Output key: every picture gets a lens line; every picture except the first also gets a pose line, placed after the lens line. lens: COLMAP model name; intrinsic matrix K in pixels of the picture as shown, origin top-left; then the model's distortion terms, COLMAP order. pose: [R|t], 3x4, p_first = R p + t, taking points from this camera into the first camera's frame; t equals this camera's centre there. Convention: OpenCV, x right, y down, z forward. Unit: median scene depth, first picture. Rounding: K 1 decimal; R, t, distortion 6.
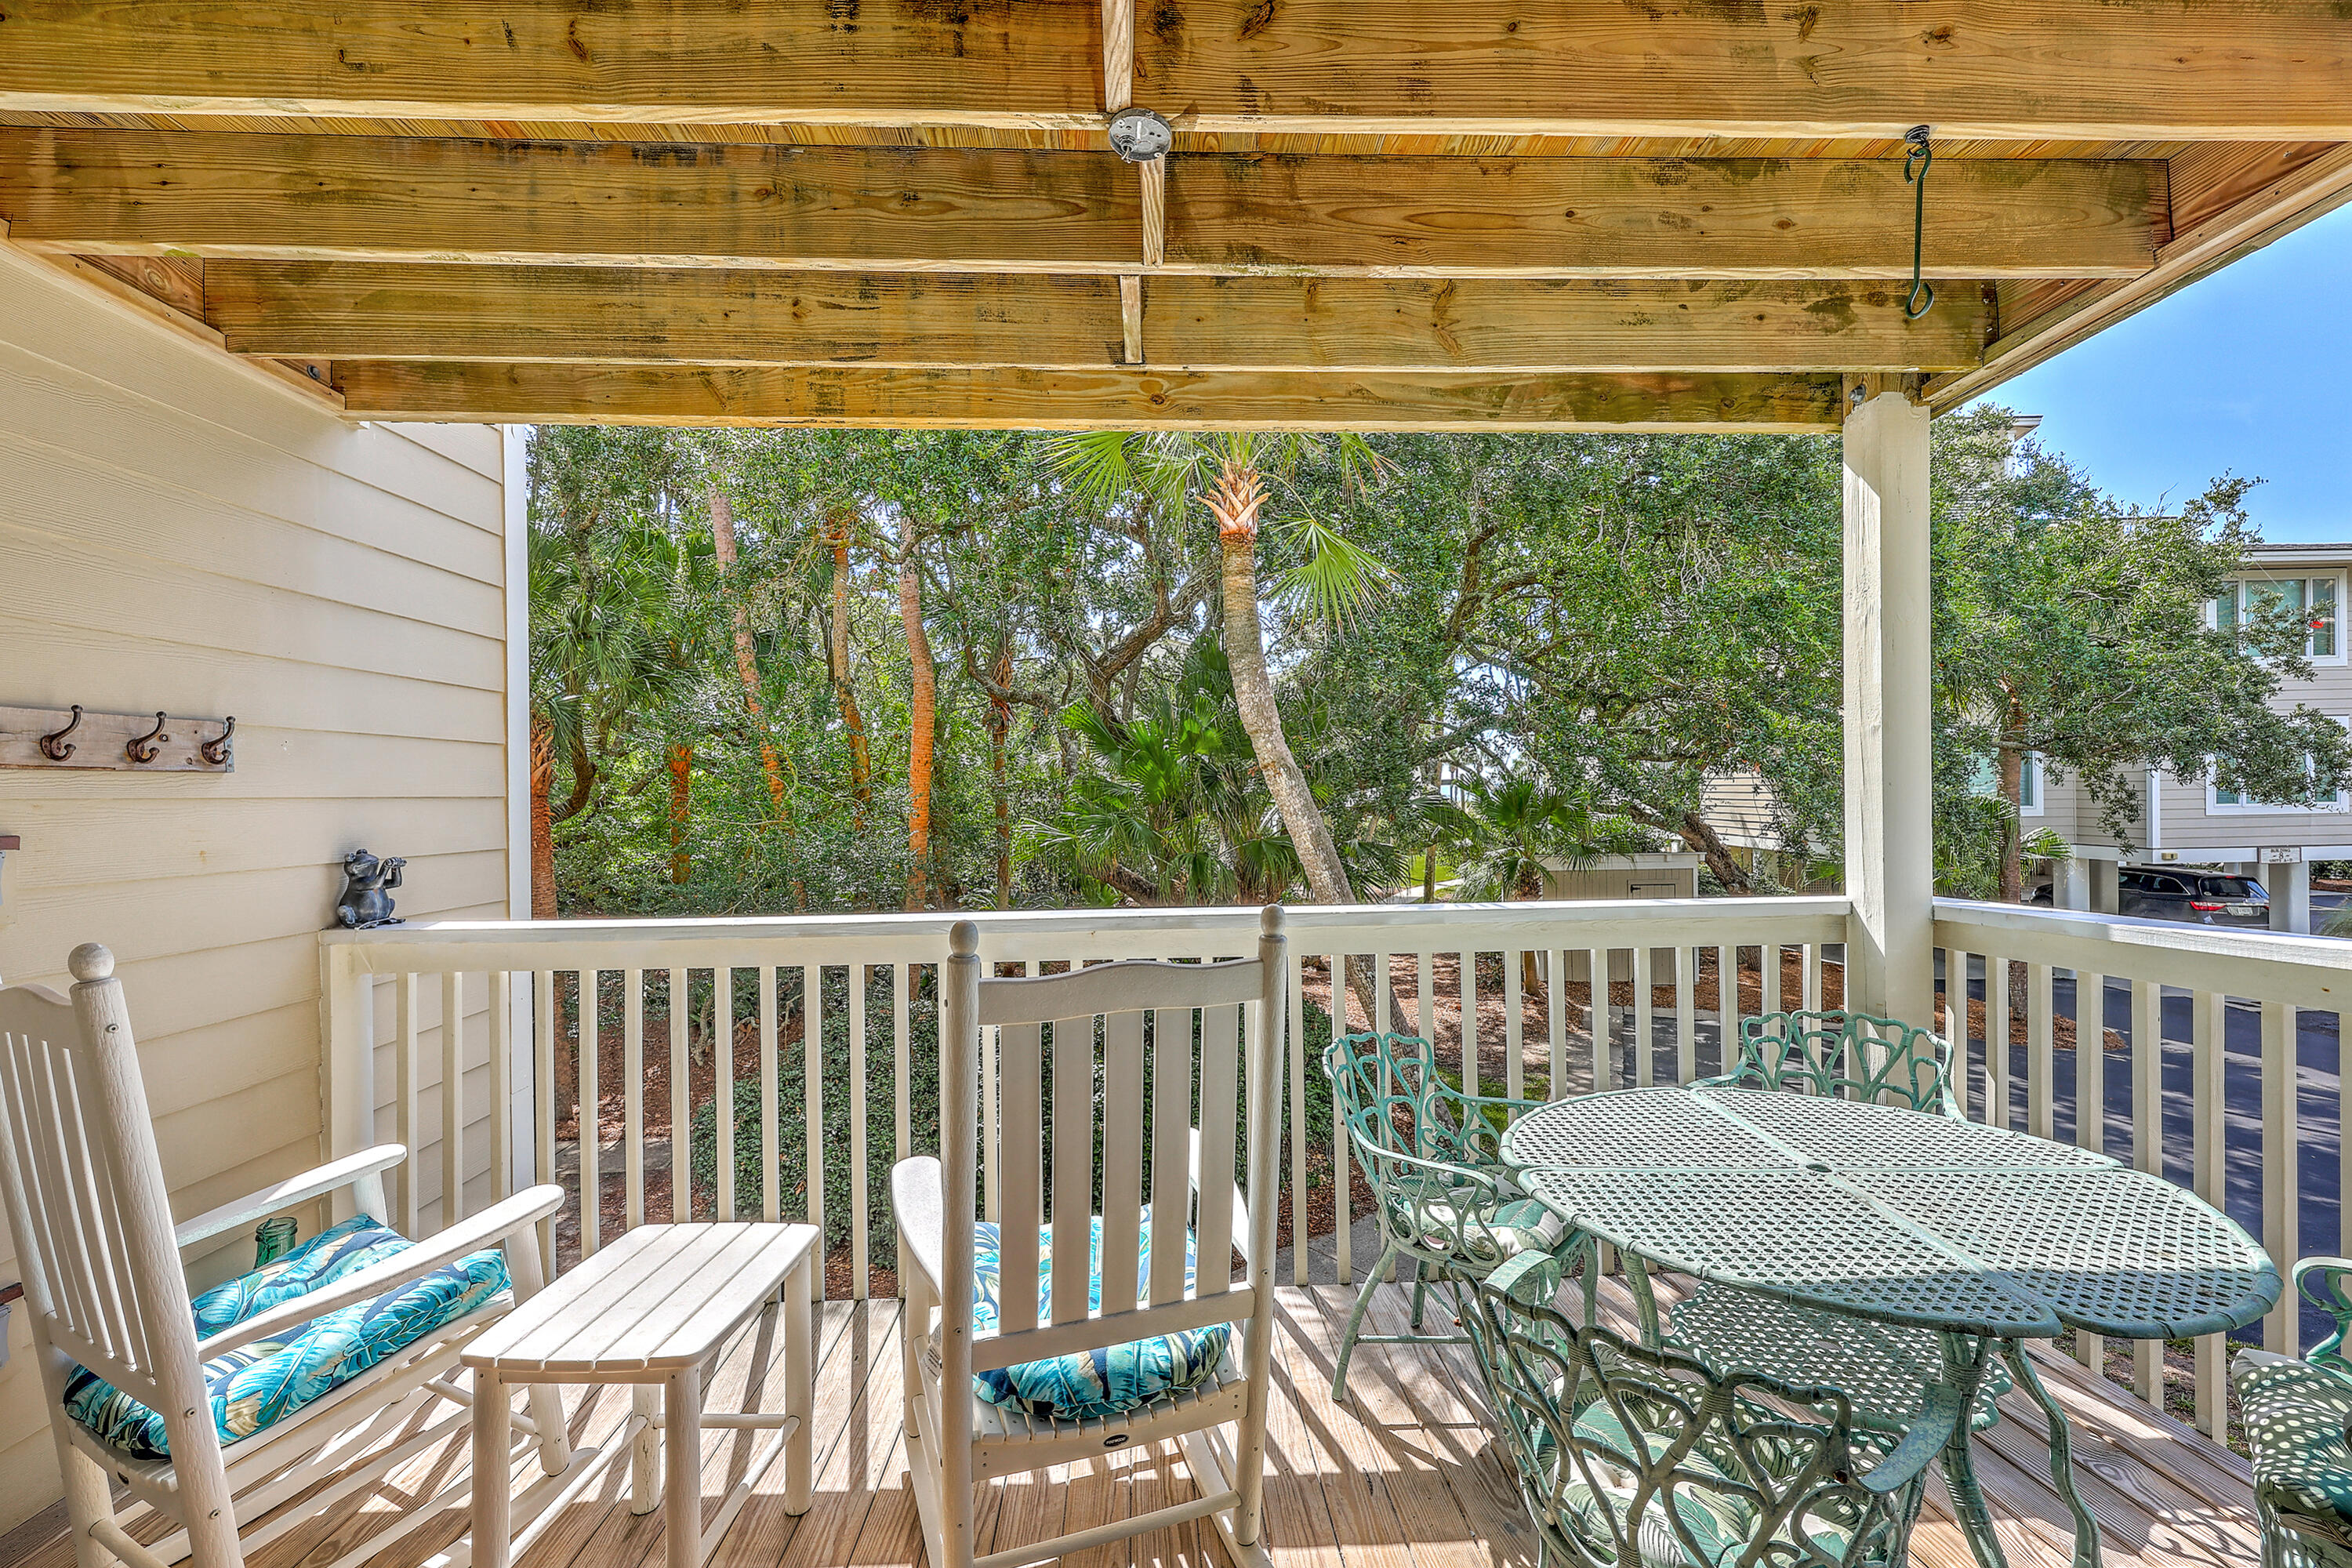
lens RADIAL K [[960.7, 0, 1180.3], [0, 960.7, 798.6], [0, 0, 1]] dist [0.002450, 0.000168]
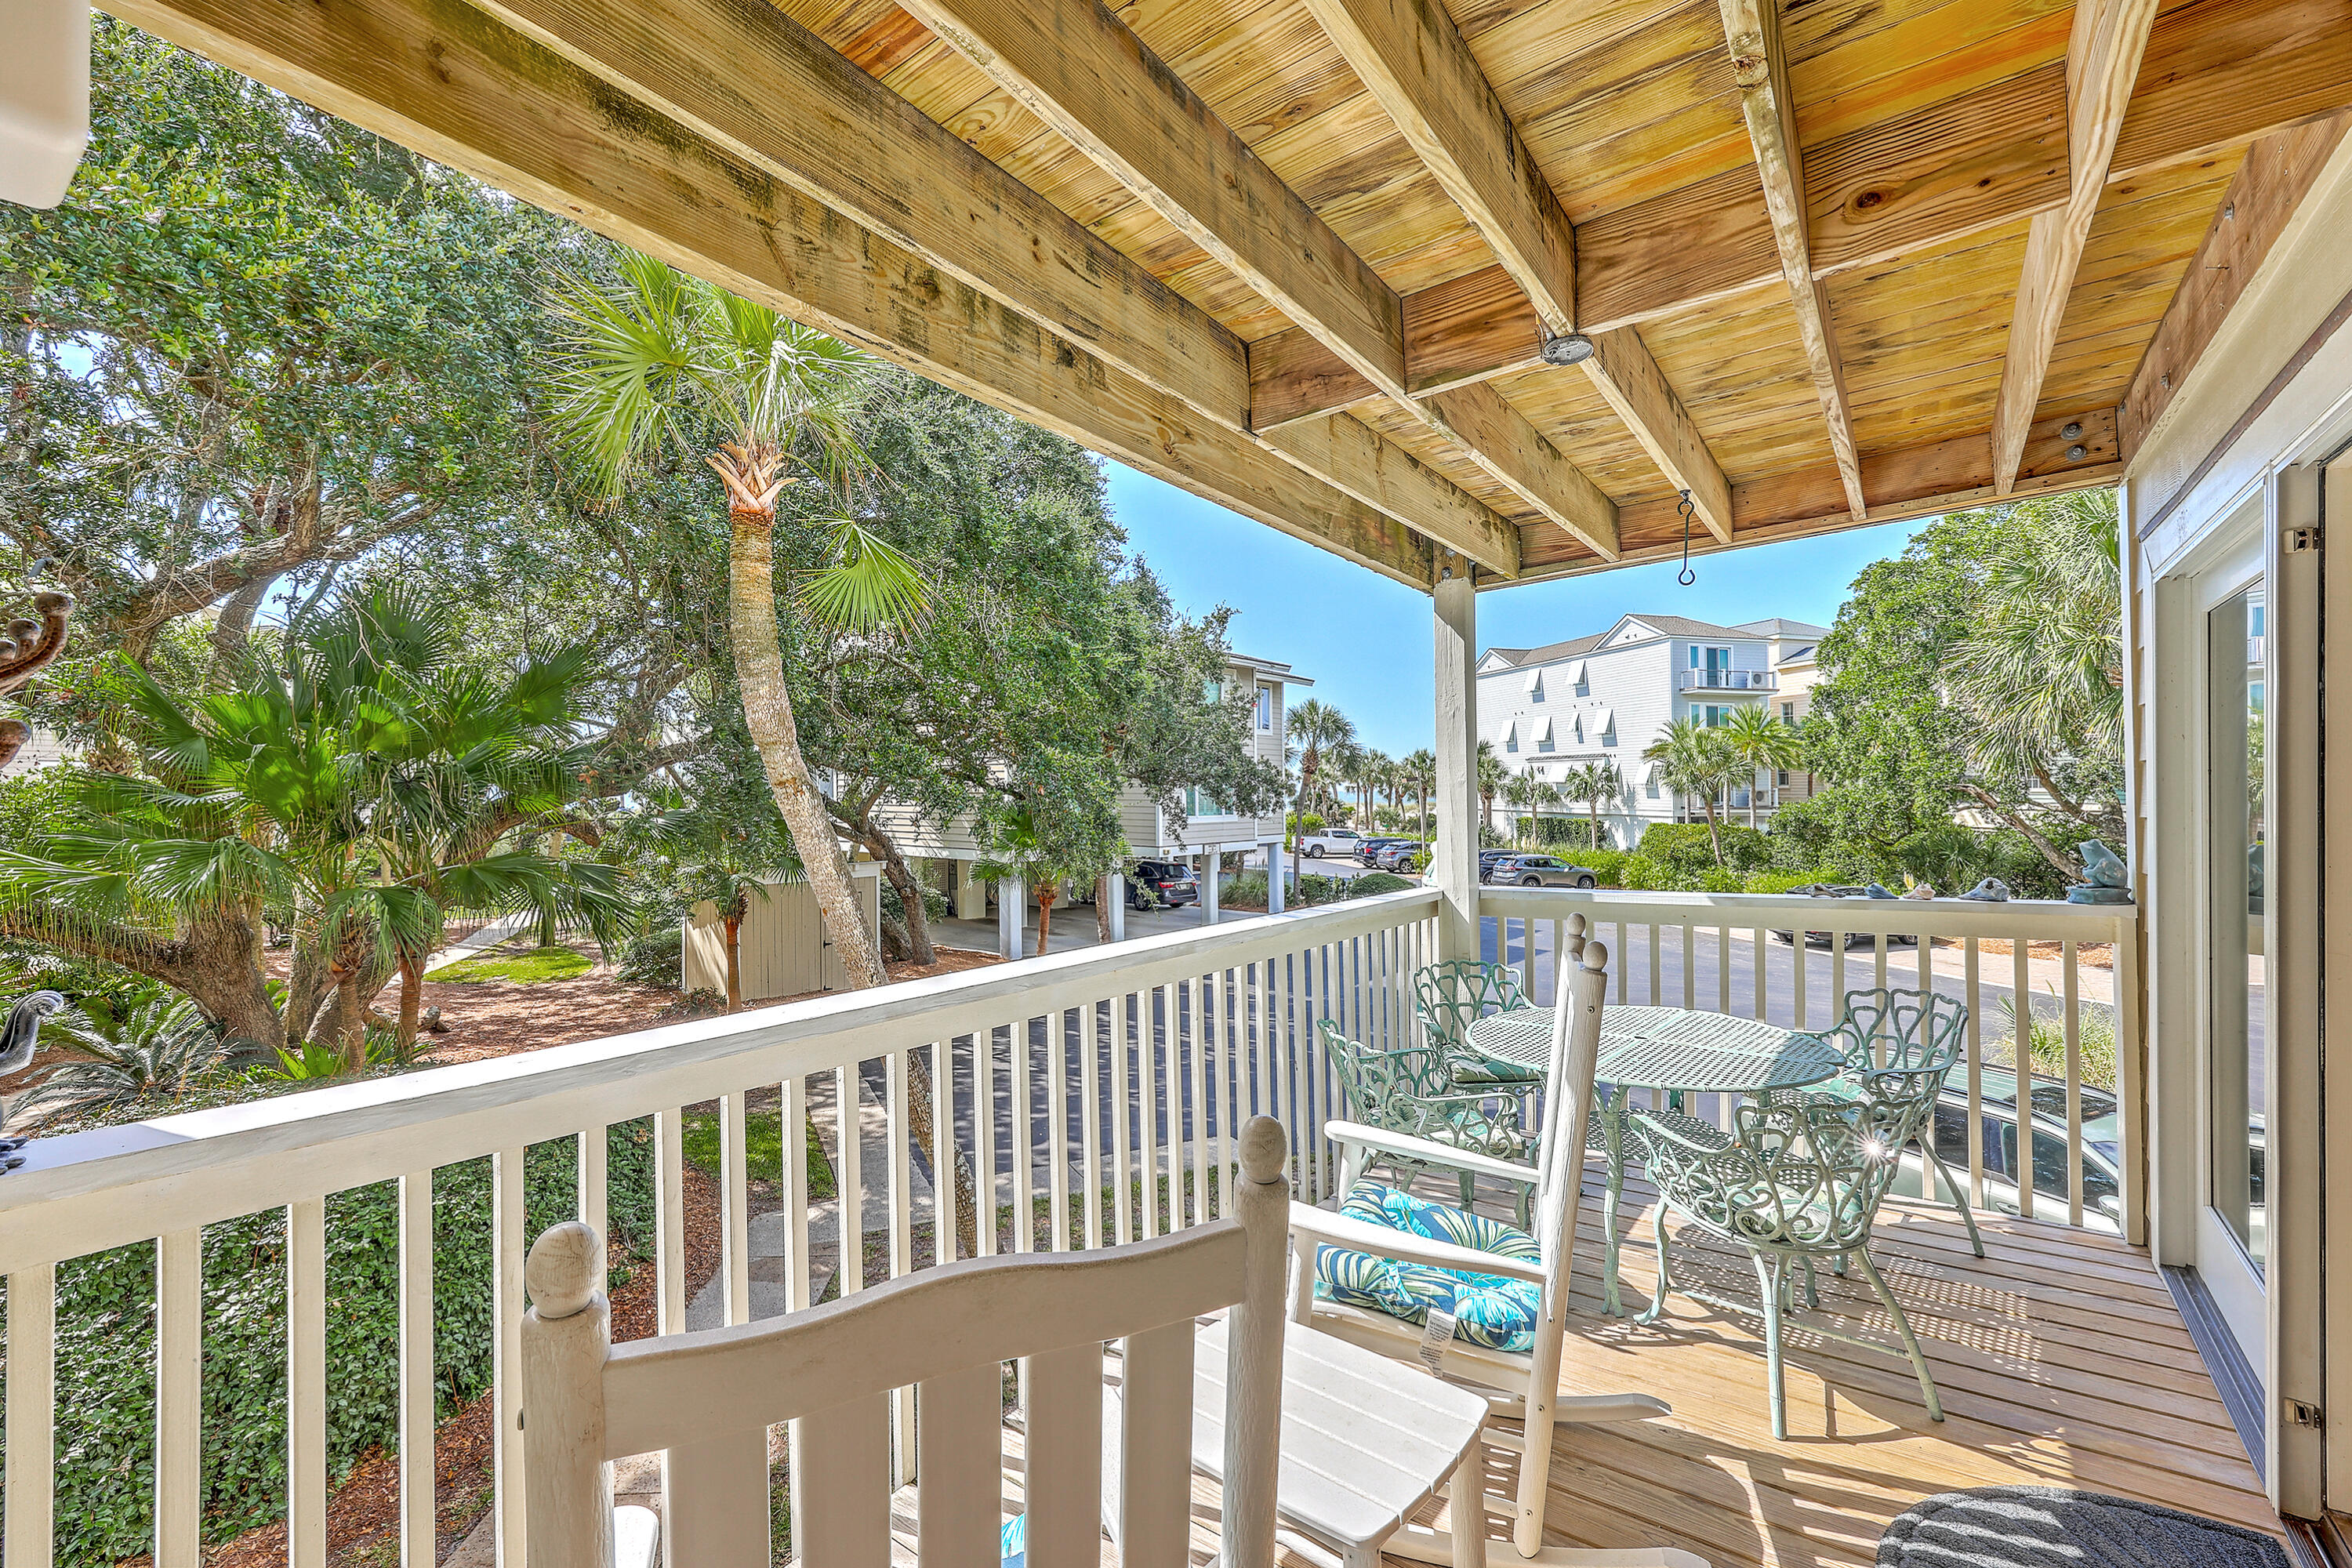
lens RADIAL K [[986.5, 0, 1176.0], [0, 986.5, 784.0], [0, 0, 1]] dist [0.001525, 0.000059]
pose [[0.624649, 0.023525, 0.780551, -0.209156], [-0.004429, 0.999637, -0.026584, -0.005822], [-0.780893, 0.013148, 0.624527, 0.082037]]
